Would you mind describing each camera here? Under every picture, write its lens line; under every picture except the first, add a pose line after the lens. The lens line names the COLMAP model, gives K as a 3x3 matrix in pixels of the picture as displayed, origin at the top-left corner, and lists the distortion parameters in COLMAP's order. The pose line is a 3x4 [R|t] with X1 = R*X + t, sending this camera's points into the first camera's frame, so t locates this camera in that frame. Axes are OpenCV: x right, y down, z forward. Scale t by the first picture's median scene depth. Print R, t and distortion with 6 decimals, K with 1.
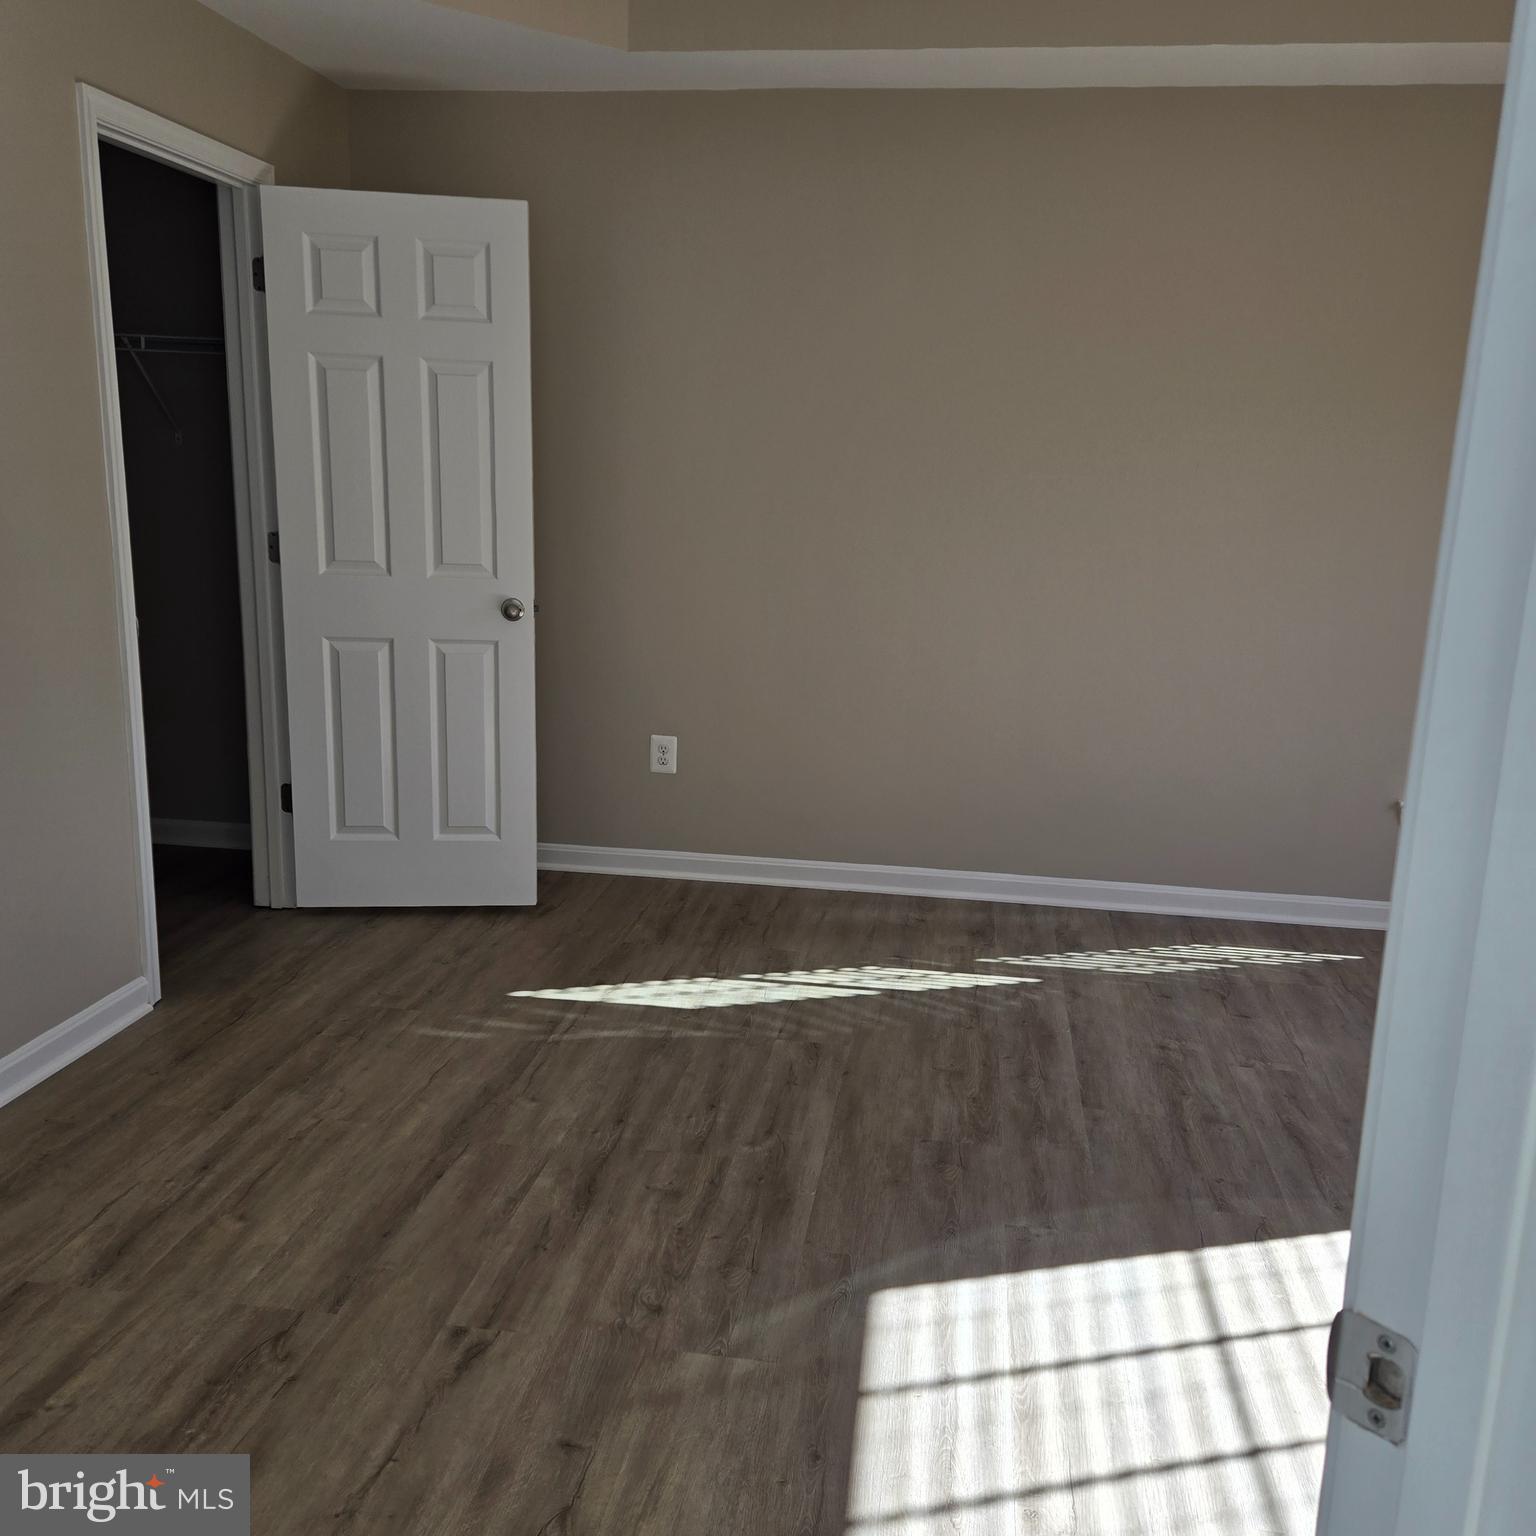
lens RADIAL K [[1372.8, 0, 771.4], [0, 1372.8, 767.5], [0, 0, 1]] dist [0.092525, -0.092557]
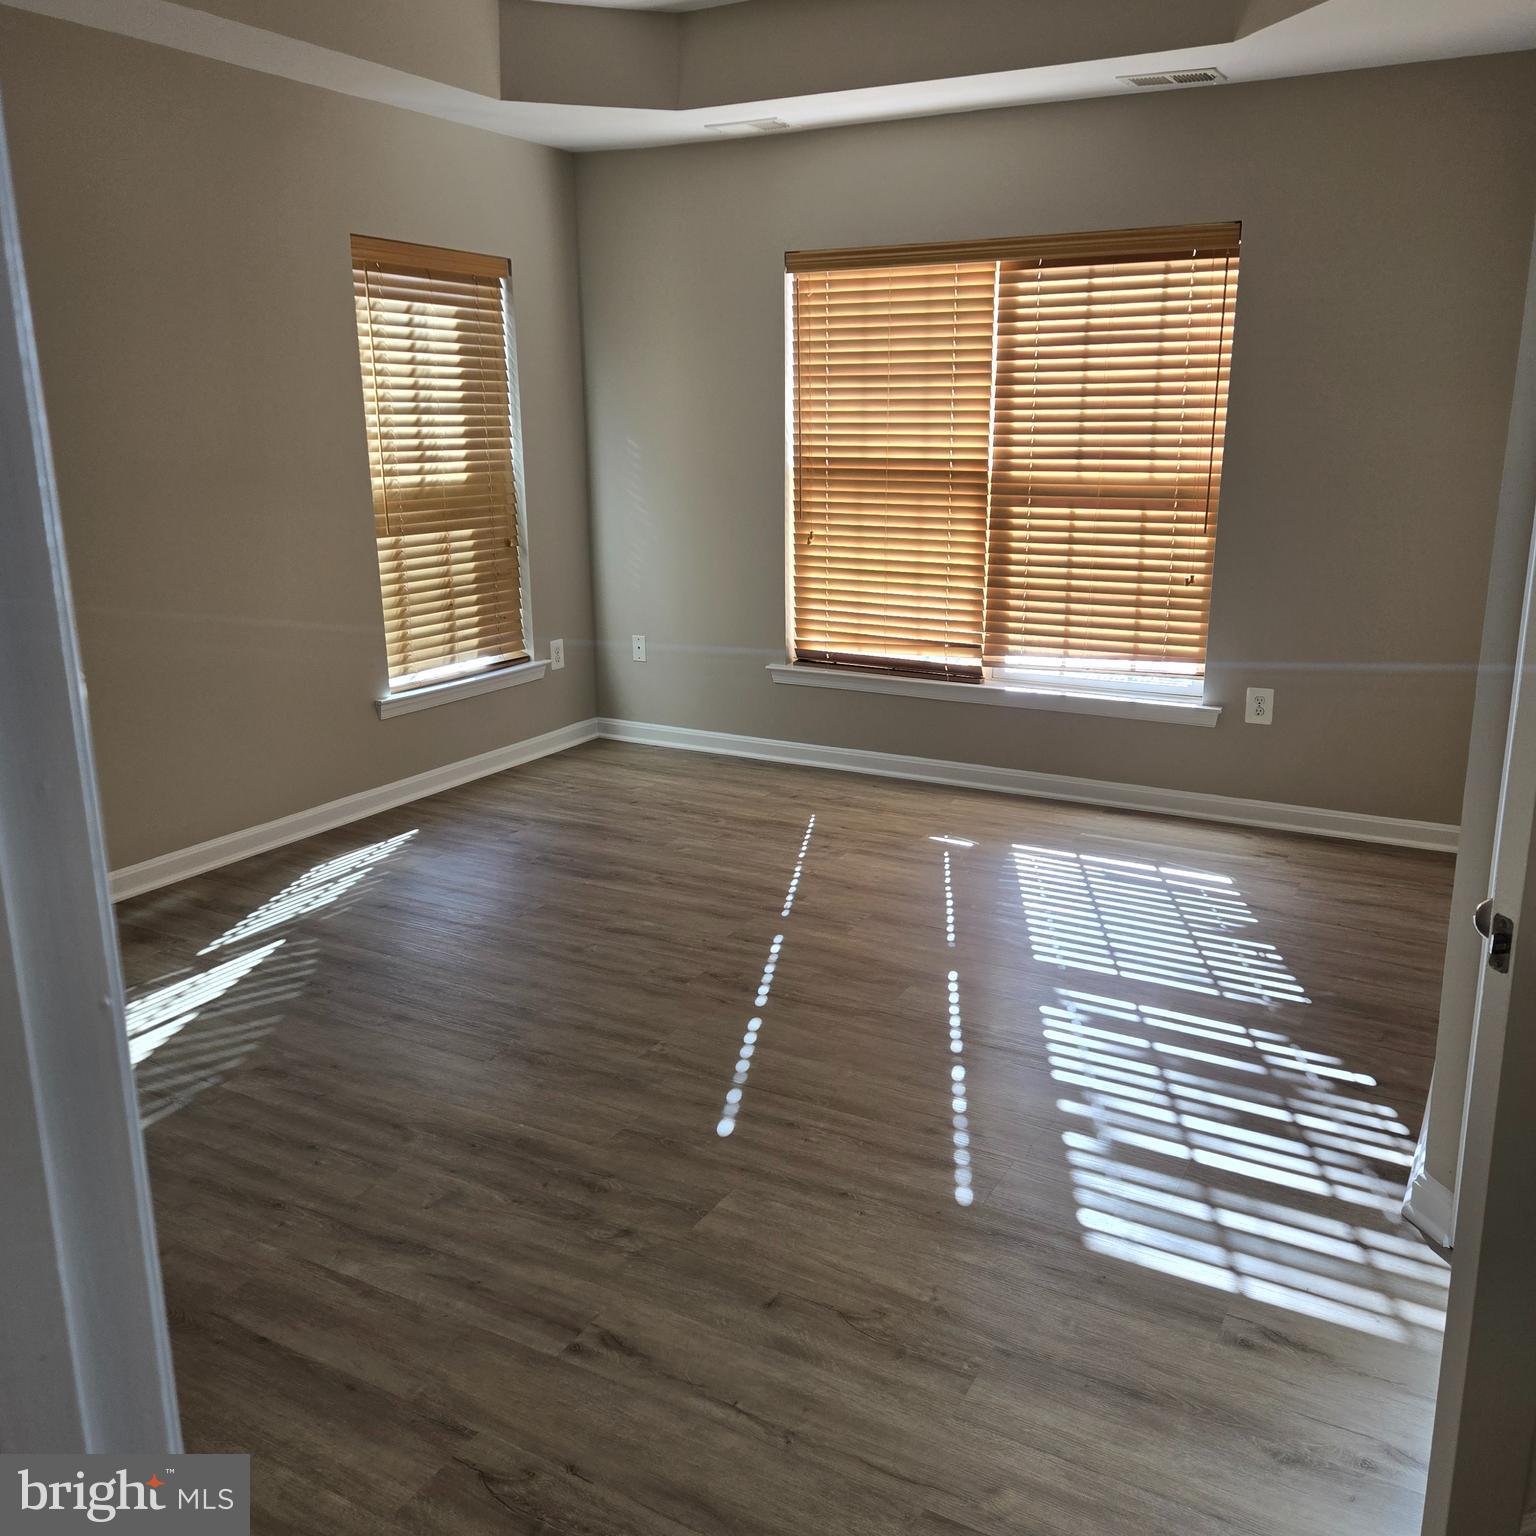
lens RADIAL K [[1372.8, 0, 768.0], [0, 1372.8, 767.7], [0, 0, 1]] dist [0.092525, -0.092557]
pose [[0.356848, -0.268262, 0.894816, -0.617193], [0.213561, 0.955940, 0.201420, -0.108063], [-0.909424, 0.119221, 0.398415, 0.272219]]
